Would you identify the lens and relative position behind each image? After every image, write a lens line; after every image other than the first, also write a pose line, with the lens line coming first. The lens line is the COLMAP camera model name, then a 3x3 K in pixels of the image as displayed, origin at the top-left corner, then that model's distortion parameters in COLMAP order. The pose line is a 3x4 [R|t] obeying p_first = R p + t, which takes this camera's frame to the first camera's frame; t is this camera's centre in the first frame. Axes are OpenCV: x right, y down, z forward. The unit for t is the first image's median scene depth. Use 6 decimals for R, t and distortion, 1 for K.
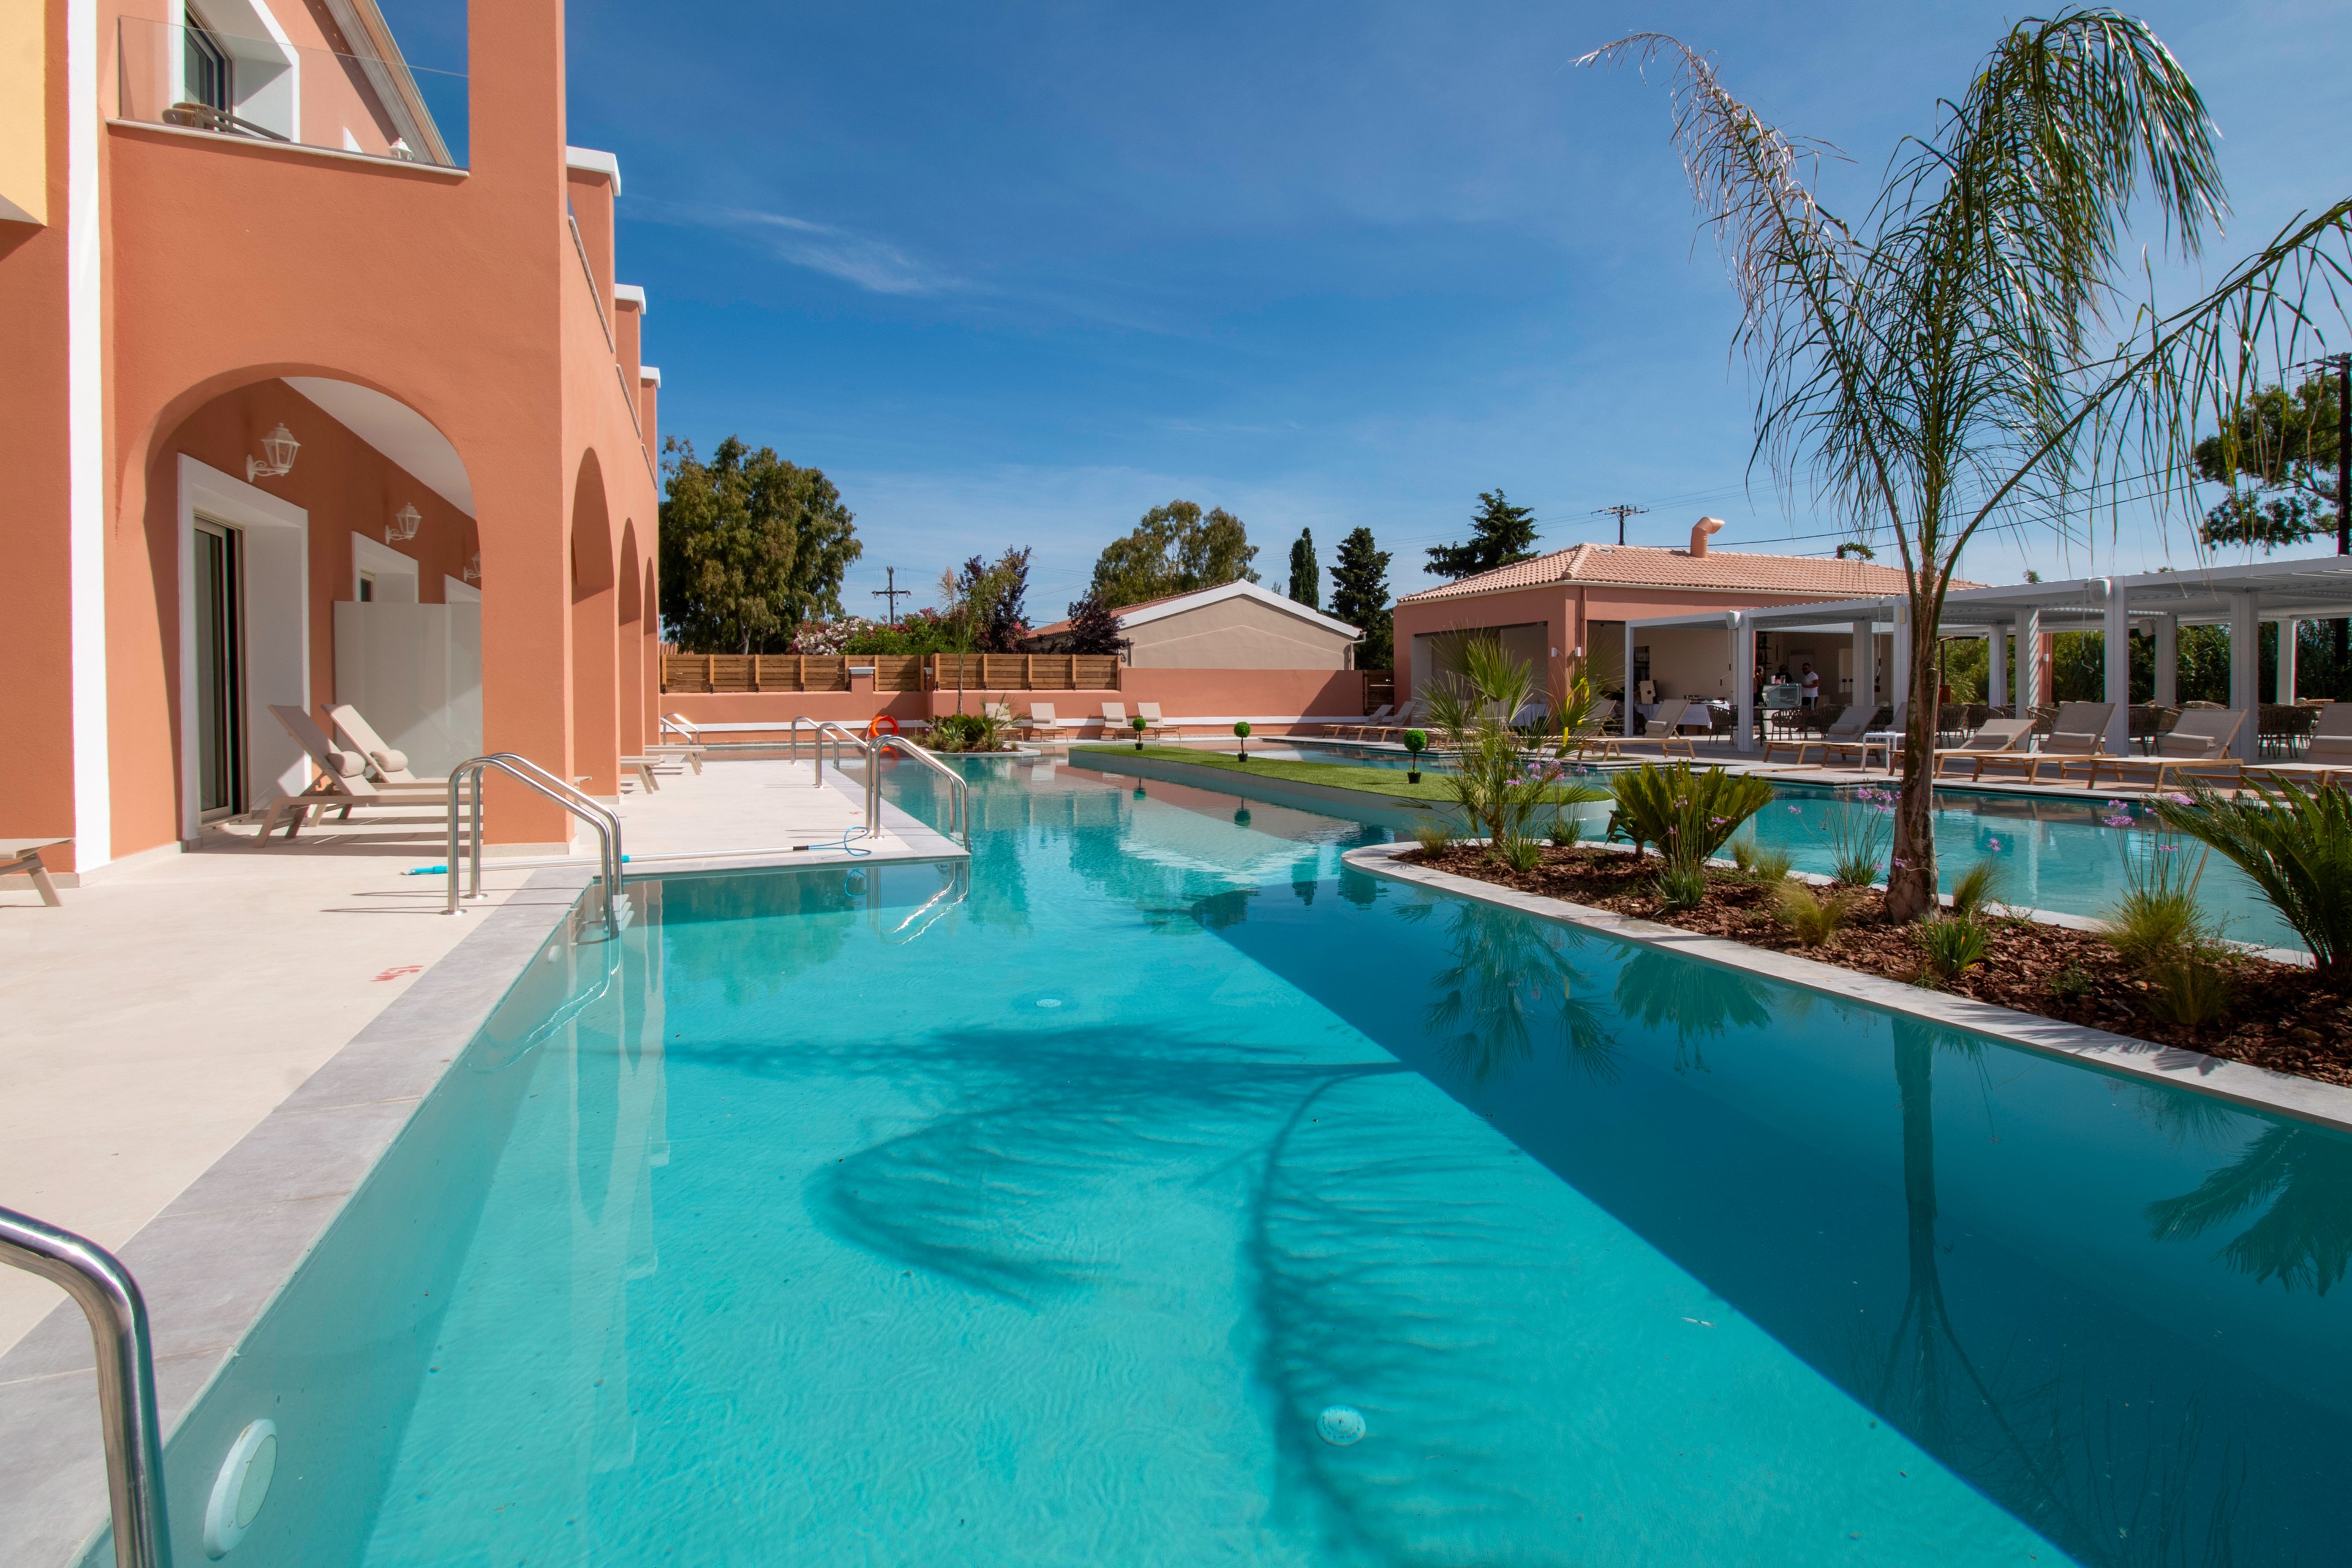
lens RADIAL K [[1199.2, 0, 1258.1], [0, 1199.2, 729.2], [0, 0, 1]] dist [0.000898, -0.010885]
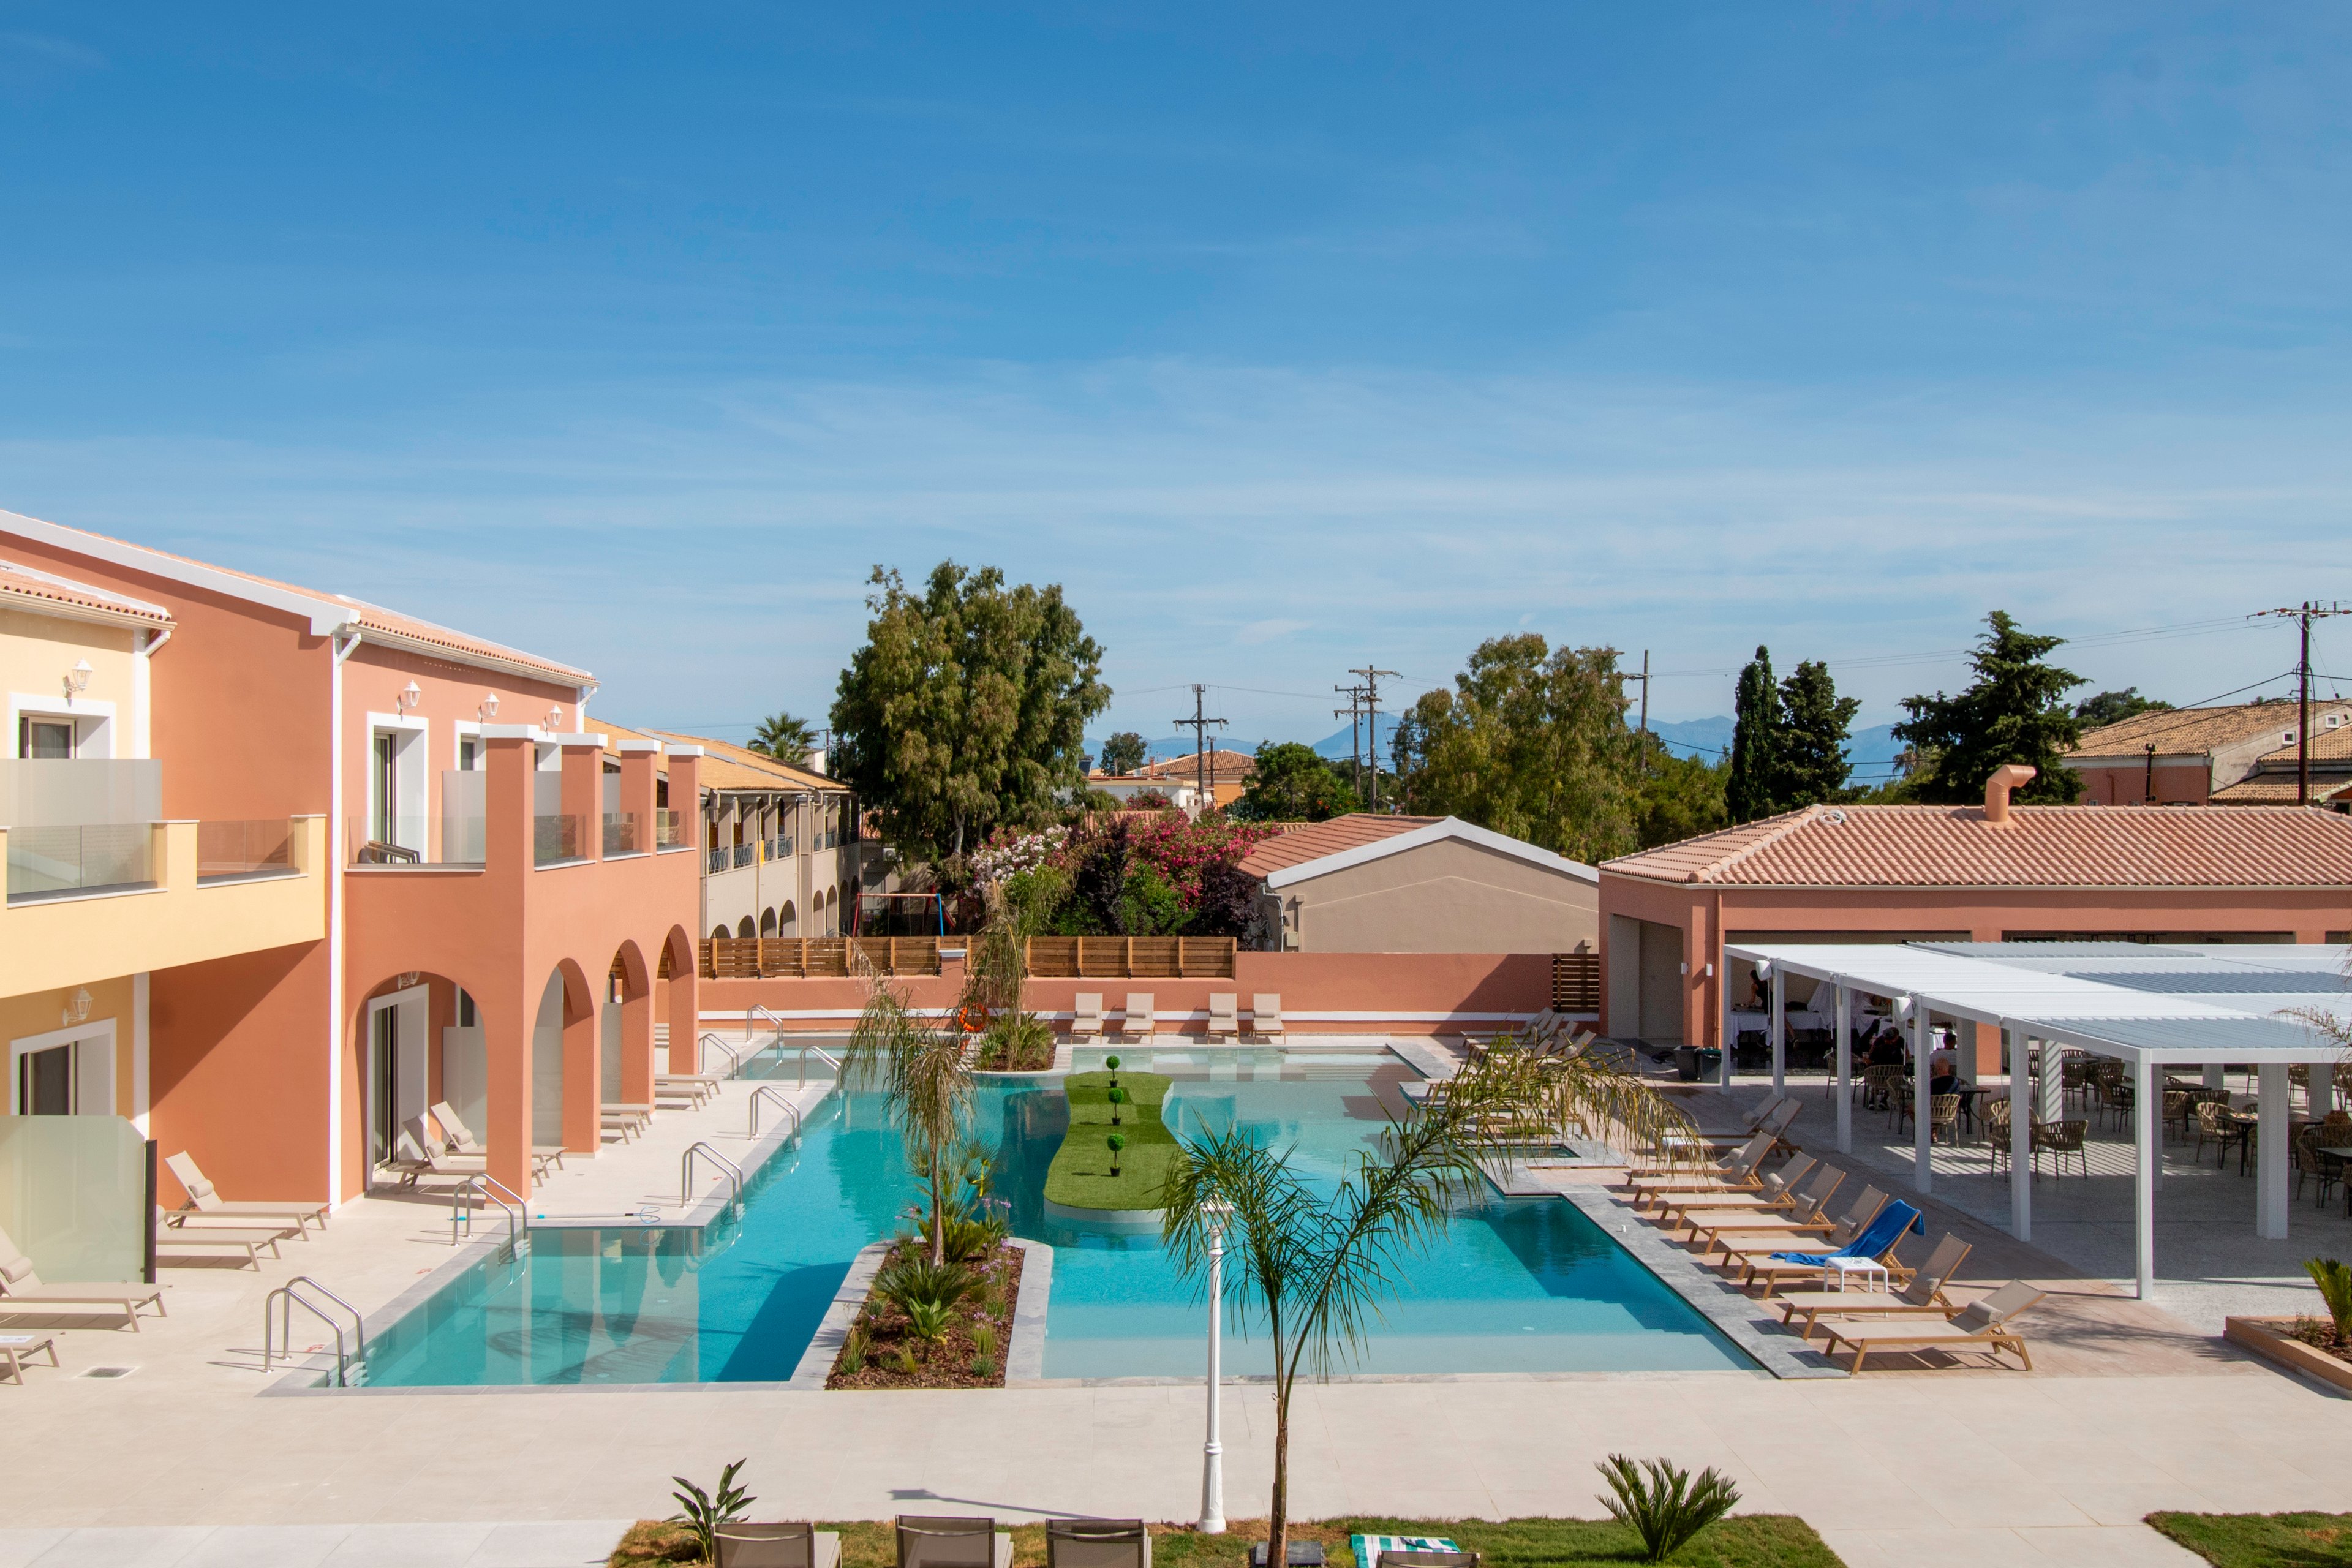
lens RADIAL K [[2308.5, 0, 1176.0], [0, 2308.5, 784.0], [0, 0, 1]] dist [0.001904, -0.001305]
pose [[0.922554, 0.007901, -0.385788, 0.277938], [-0.016496, 0.999684, -0.018974, -0.080346], [0.385516, 0.023868, 0.922392, -0.312101]]
